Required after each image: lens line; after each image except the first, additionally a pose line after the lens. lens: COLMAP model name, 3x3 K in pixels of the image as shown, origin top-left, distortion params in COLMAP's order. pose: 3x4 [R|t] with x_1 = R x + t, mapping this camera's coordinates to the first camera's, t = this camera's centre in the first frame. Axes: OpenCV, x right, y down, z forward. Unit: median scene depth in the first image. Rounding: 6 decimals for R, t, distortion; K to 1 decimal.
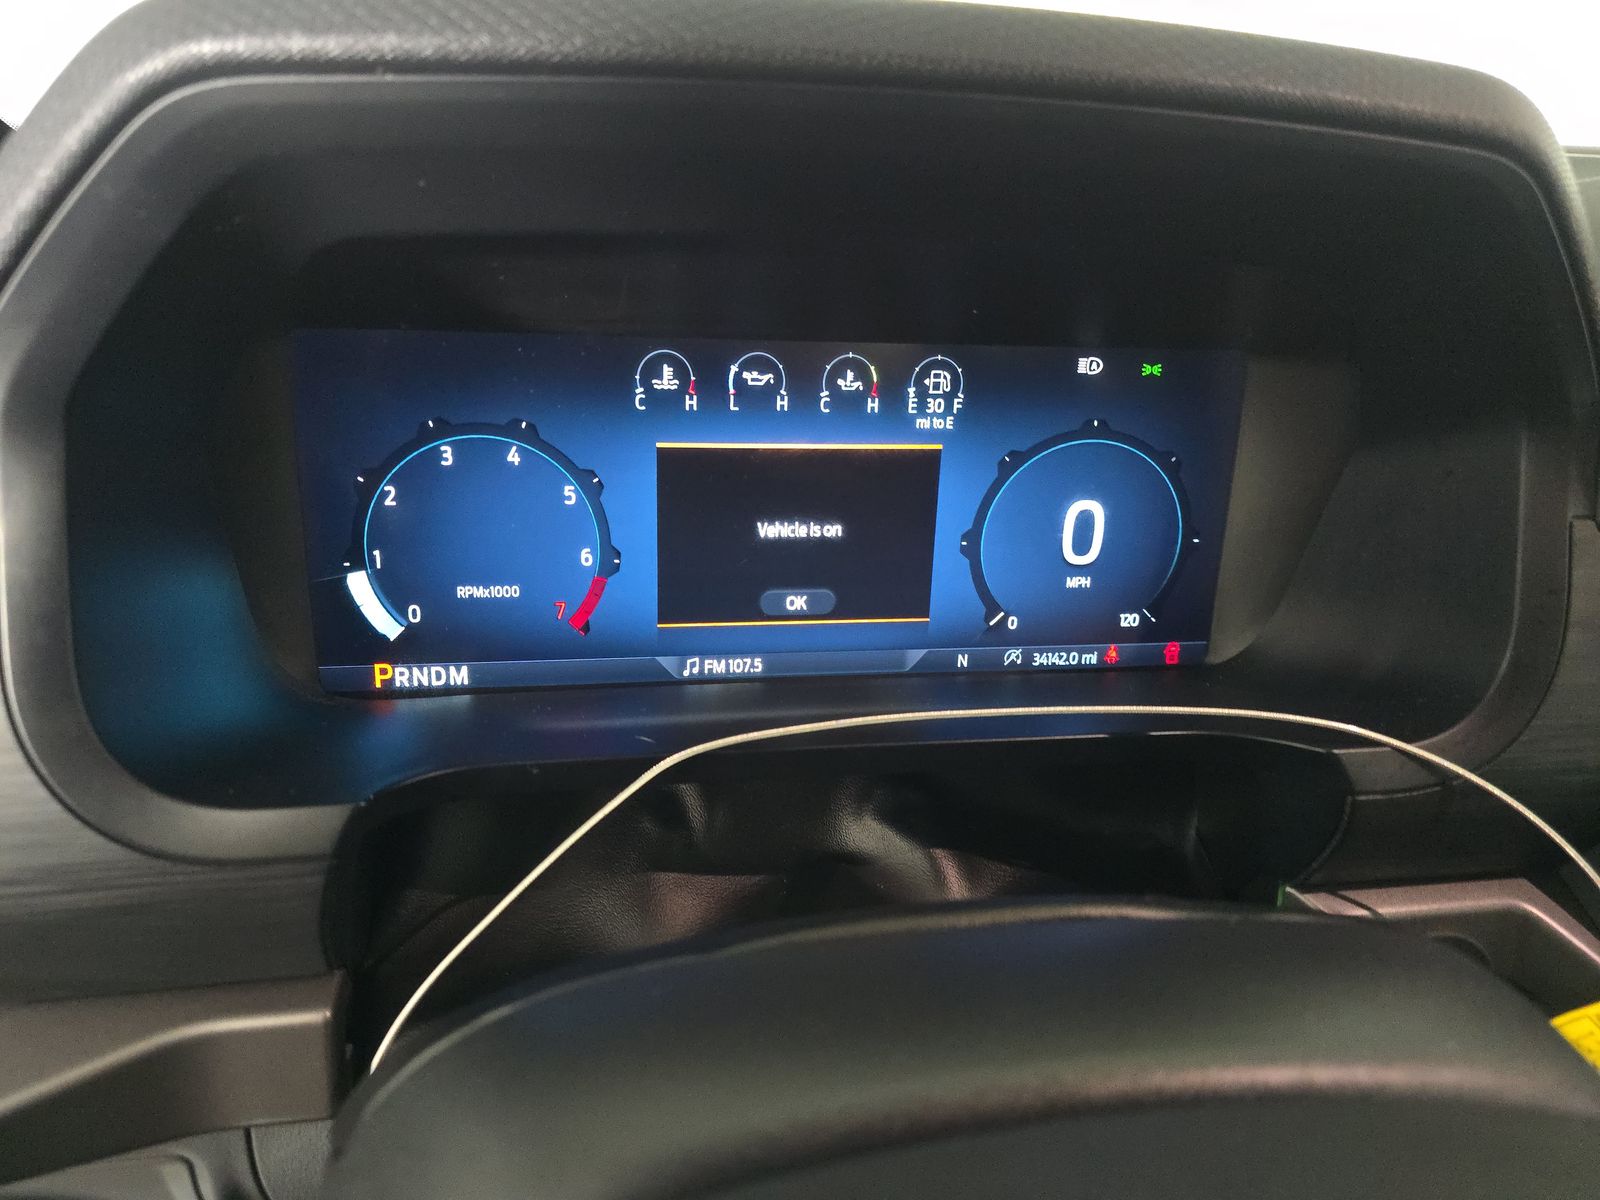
lens RADIAL K [[1077.7, 0, 800.0], [0, 1077.7, 600.0], [0, 0, 1]] dist [0.051636, -0.024229]
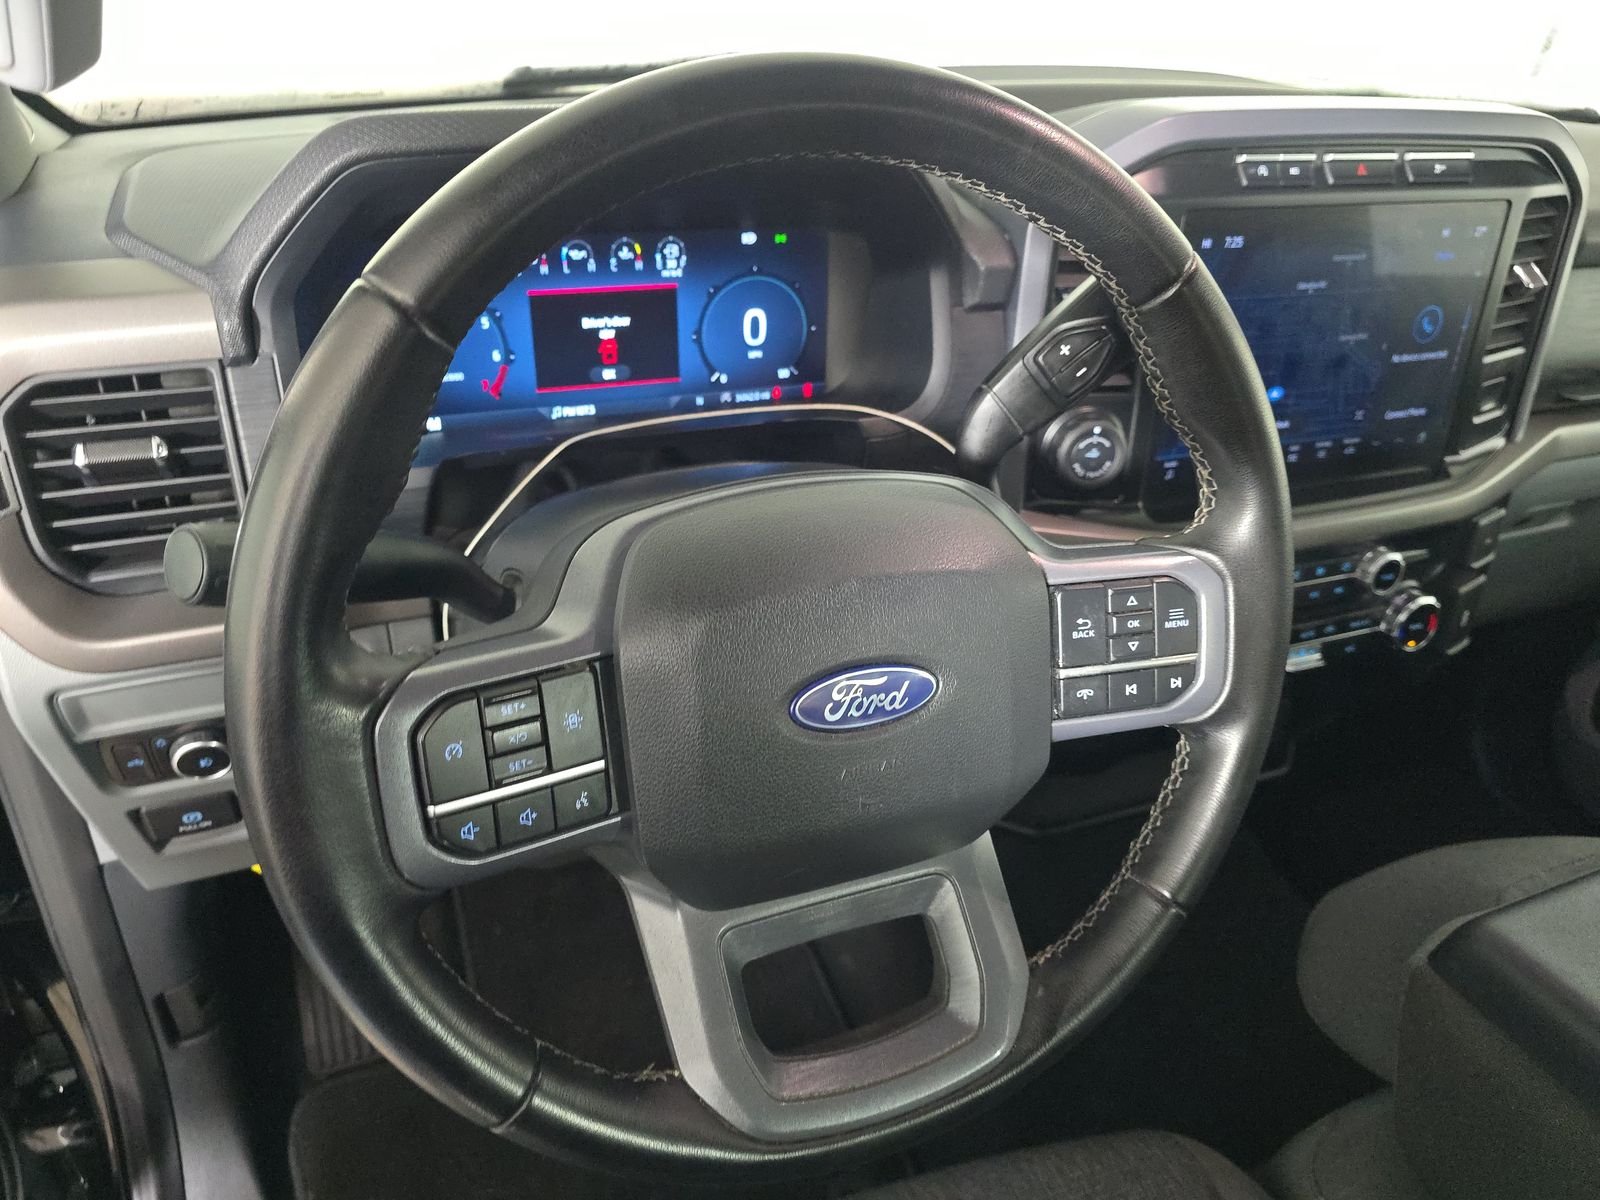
lens RADIAL K [[1086.8, 0, 795.4], [0, 1086.8, 596.0], [0, 0, 1]] dist [0.046668, -0.079384]
pose [[0.974767, -0.111360, 0.193463, -0.101145], [0.081424, 0.984341, 0.156341, 0.116948], [-0.207843, -0.136644, 0.968571, -1.010266]]
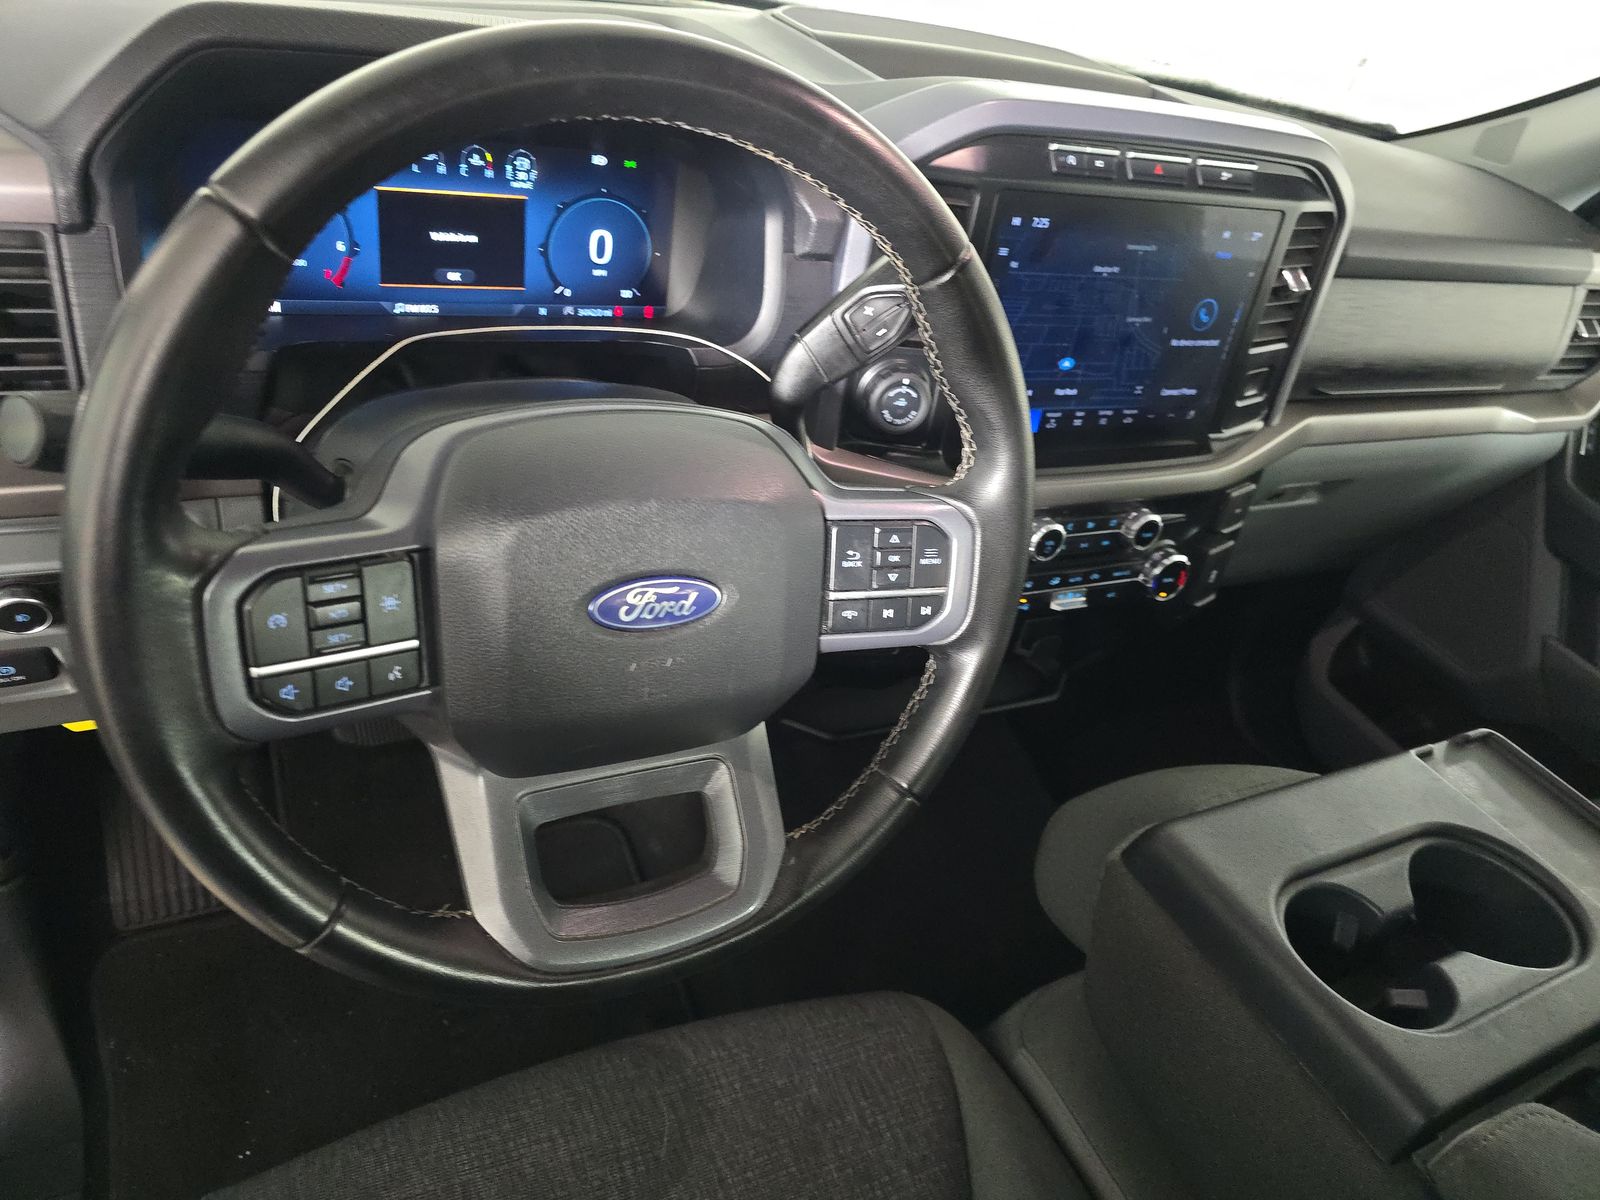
lens RADIAL K [[1089.1, 0, 797.4], [0, 1089.1, 606.3], [0, 0, 1]] dist [0.054424, -0.056407]
pose [[0.947830, -0.055075, 0.313981, -0.073439], [-0.025972, 0.968345, 0.248259, 0.073676], [-0.317715, -0.243462, 0.916397, -1.218077]]
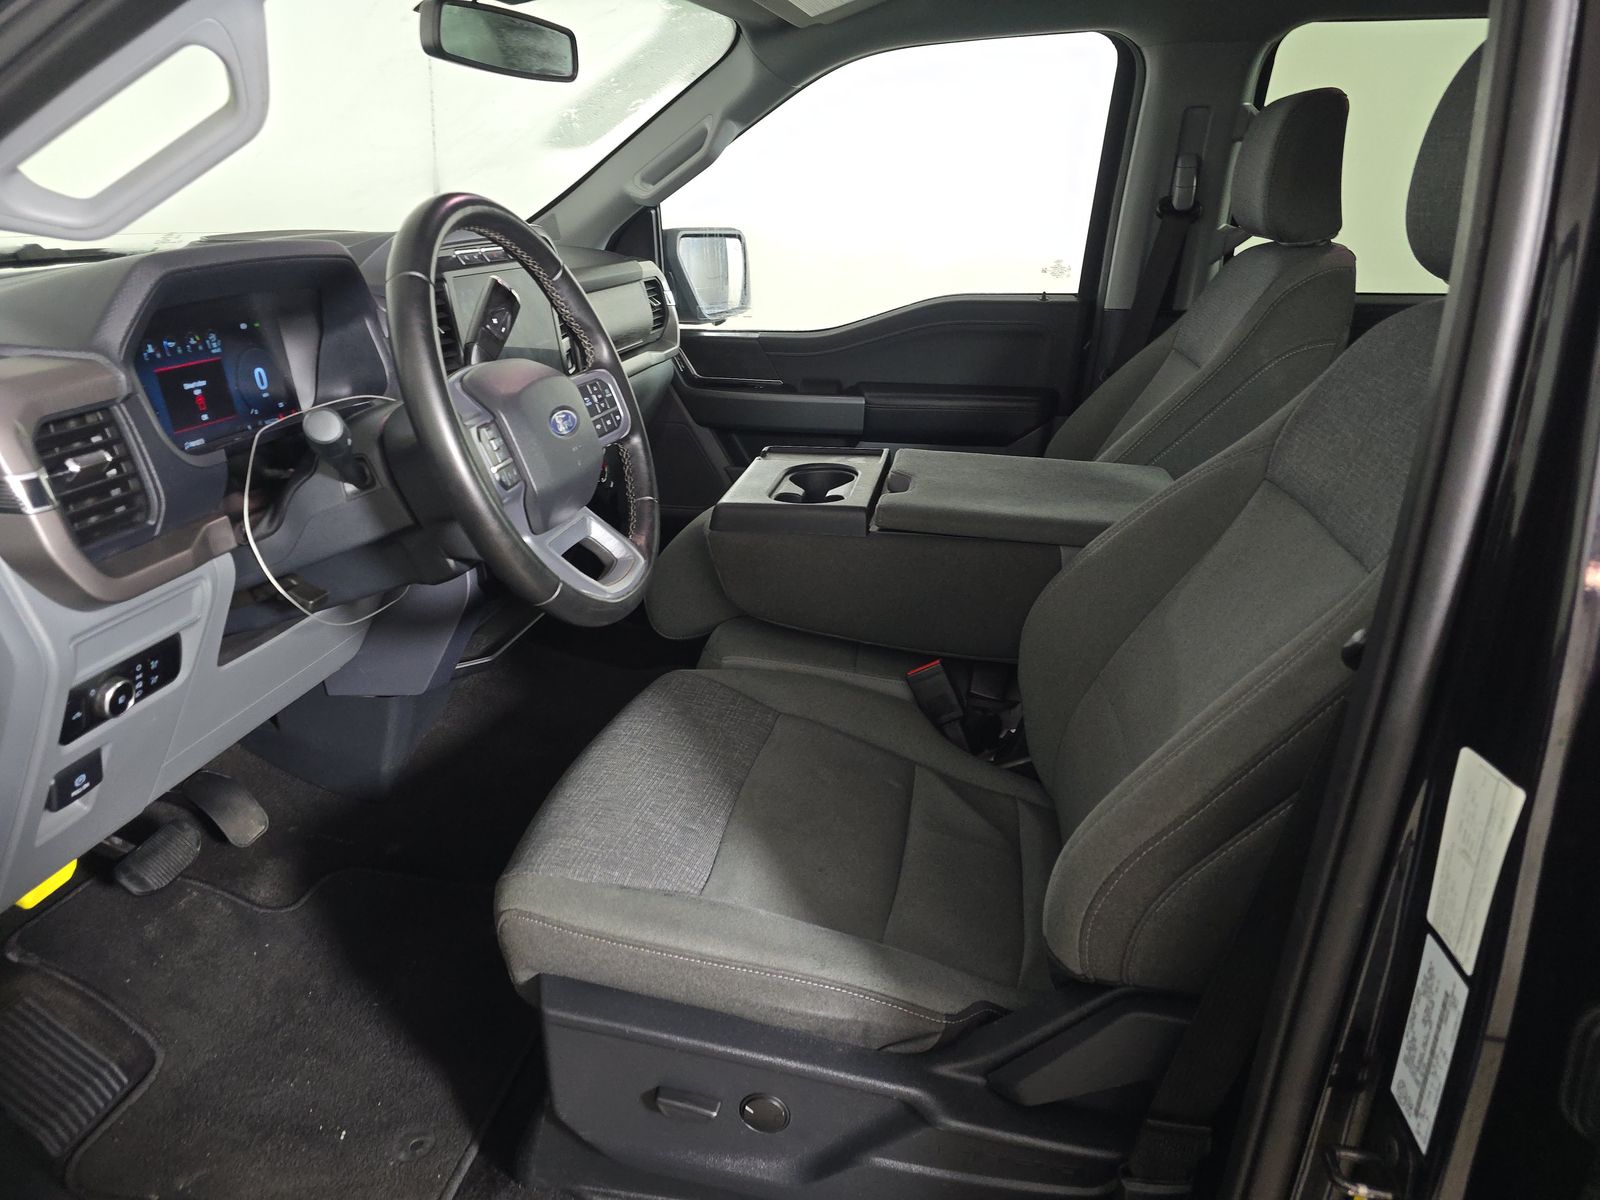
lens RADIAL K [[1077.7, 0, 800.0], [0, 1077.7, 600.0], [0, 0, 1]] dist [0.051636, -0.024229]
pose [[0.336668, -0.379700, 0.861674, -2.328173], [0.383782, 0.890970, 0.242660, 0.364381], [-0.859864, 0.248999, 0.445683, -1.706675]]
